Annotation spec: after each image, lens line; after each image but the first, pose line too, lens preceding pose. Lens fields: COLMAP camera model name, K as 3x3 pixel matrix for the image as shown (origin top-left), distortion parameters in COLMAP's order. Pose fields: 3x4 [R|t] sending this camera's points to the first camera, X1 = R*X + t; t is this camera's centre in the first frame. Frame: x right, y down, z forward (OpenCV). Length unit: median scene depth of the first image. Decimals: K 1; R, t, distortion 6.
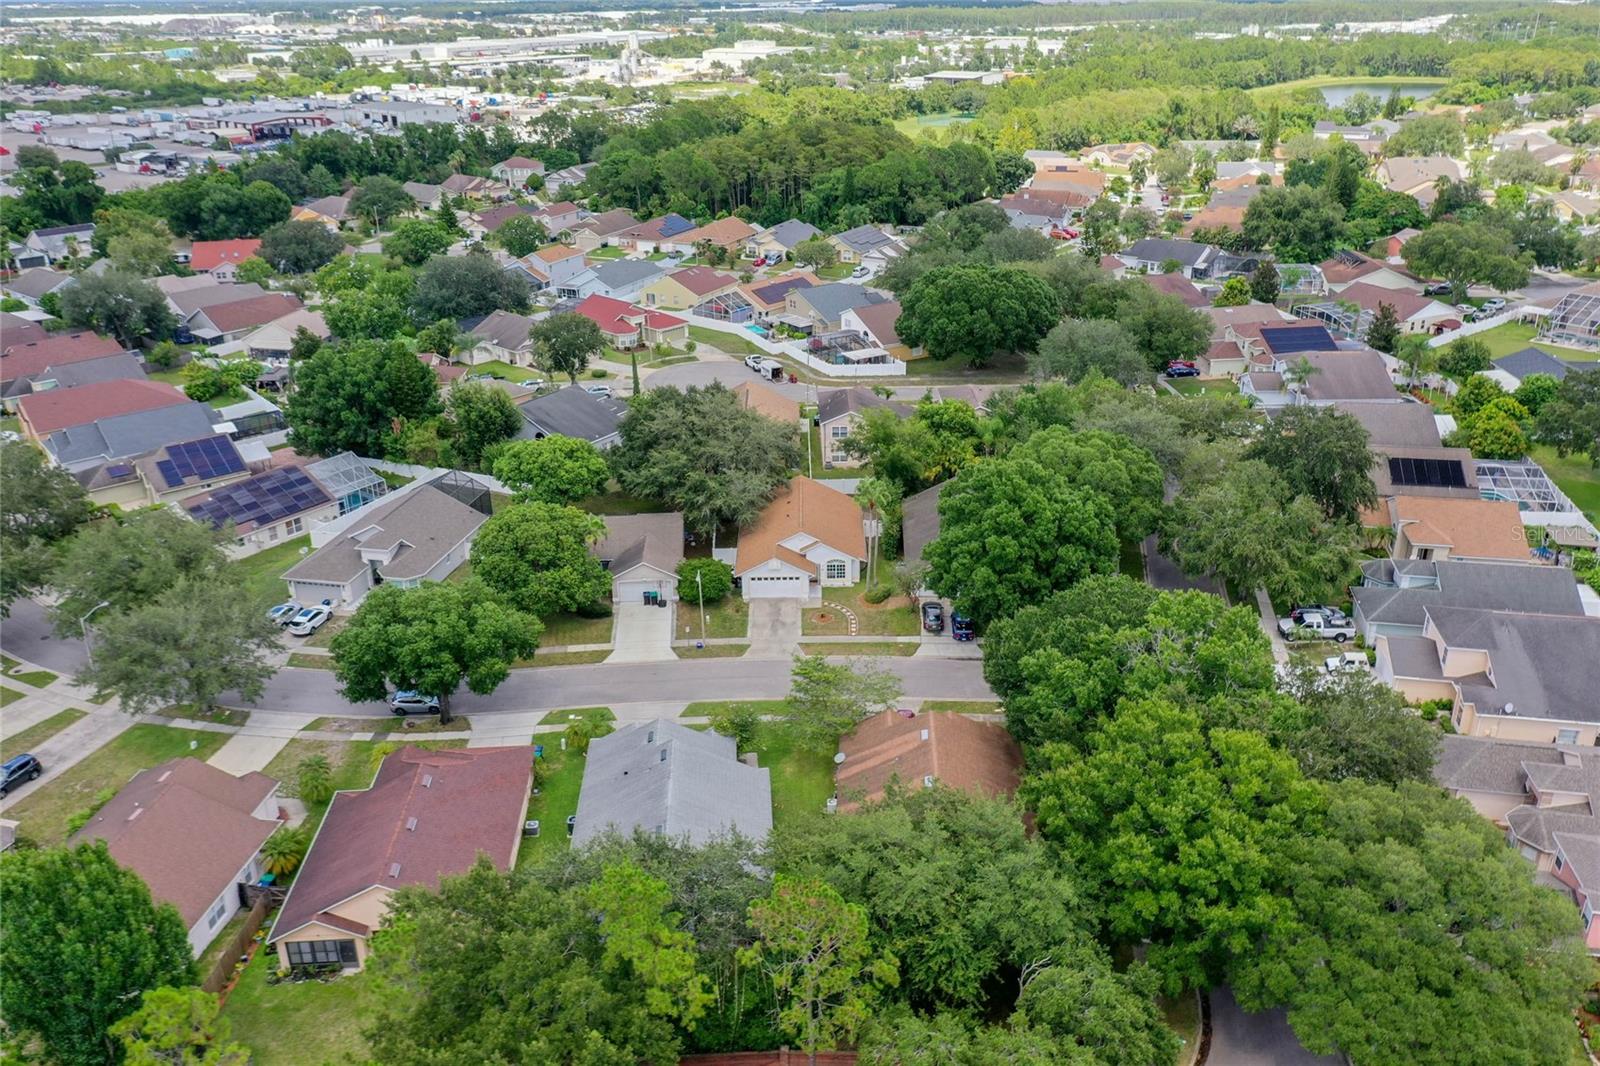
lens RADIAL K [[1263.9, 0, 798.3], [0, 1263.9, 532.7], [0, 0, 1]] dist [0.011251, 0.000228]
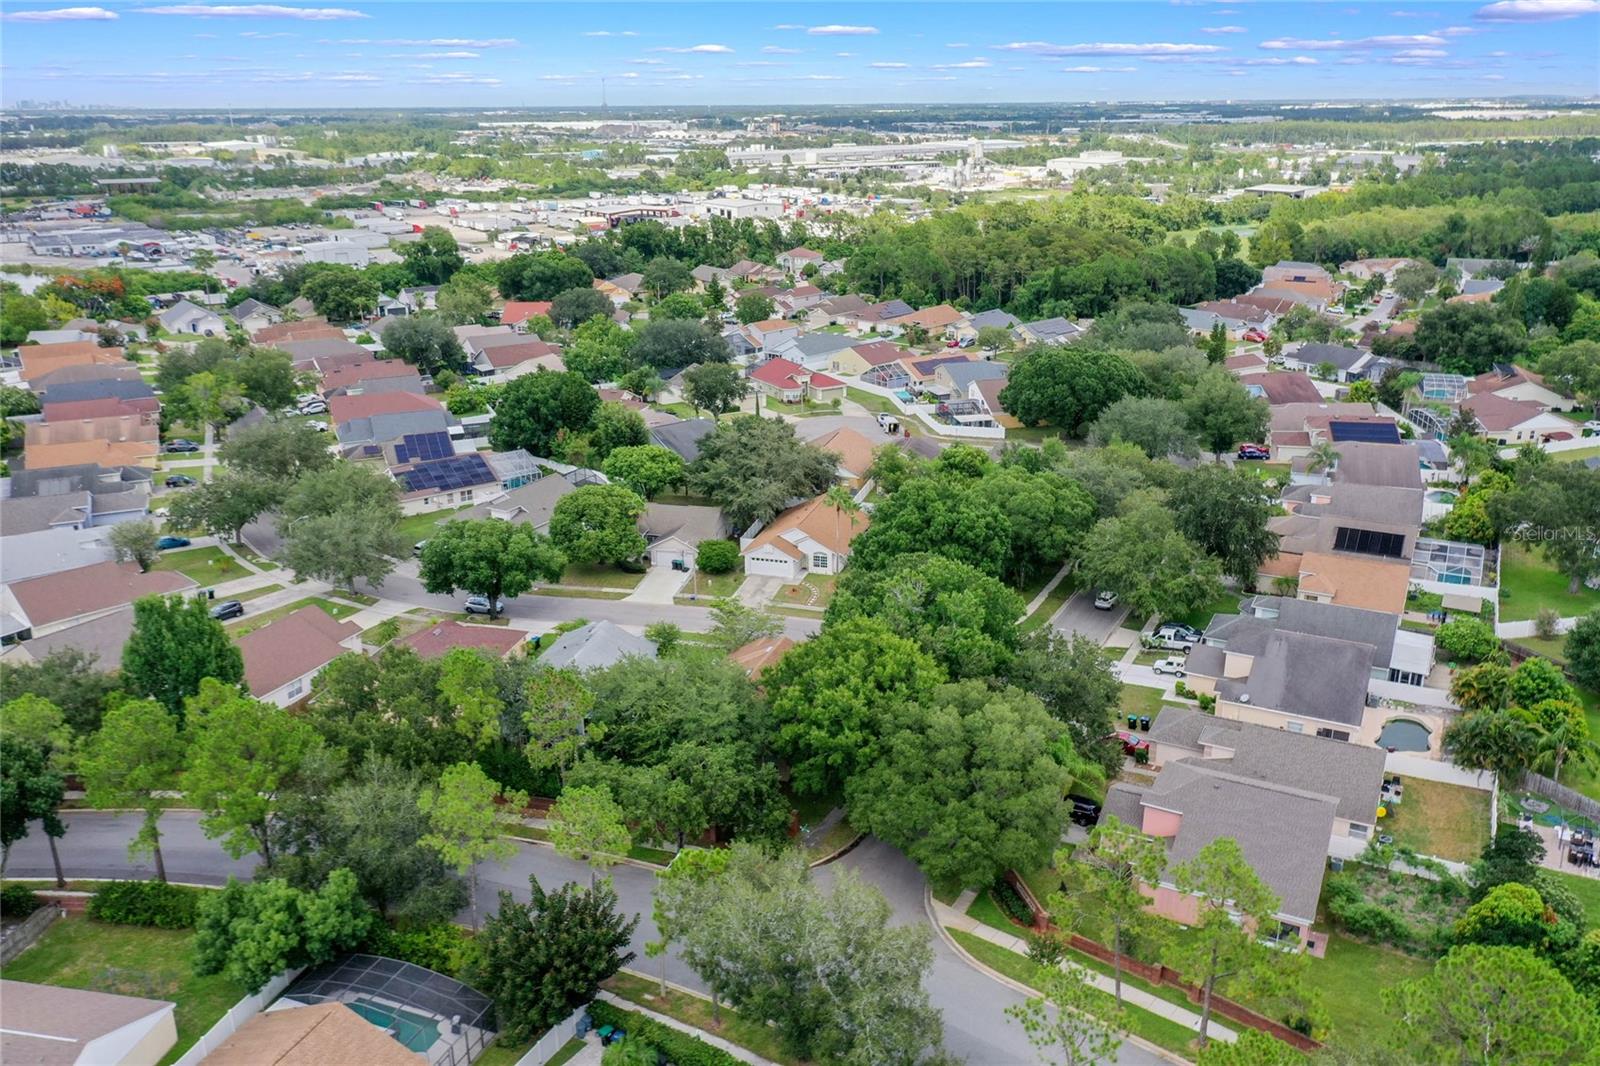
lens RADIAL K [[1263.9, 0, 797.8], [0, 1263.9, 537.3], [0, 0, 1]] dist [0.011251, 0.000228]
pose [[0.956791, 0.101196, -0.272600, 0.233501], [-0.120563, 0.991169, -0.055213, 0.052342], [0.264606, 0.085693, 0.960542, -0.154758]]
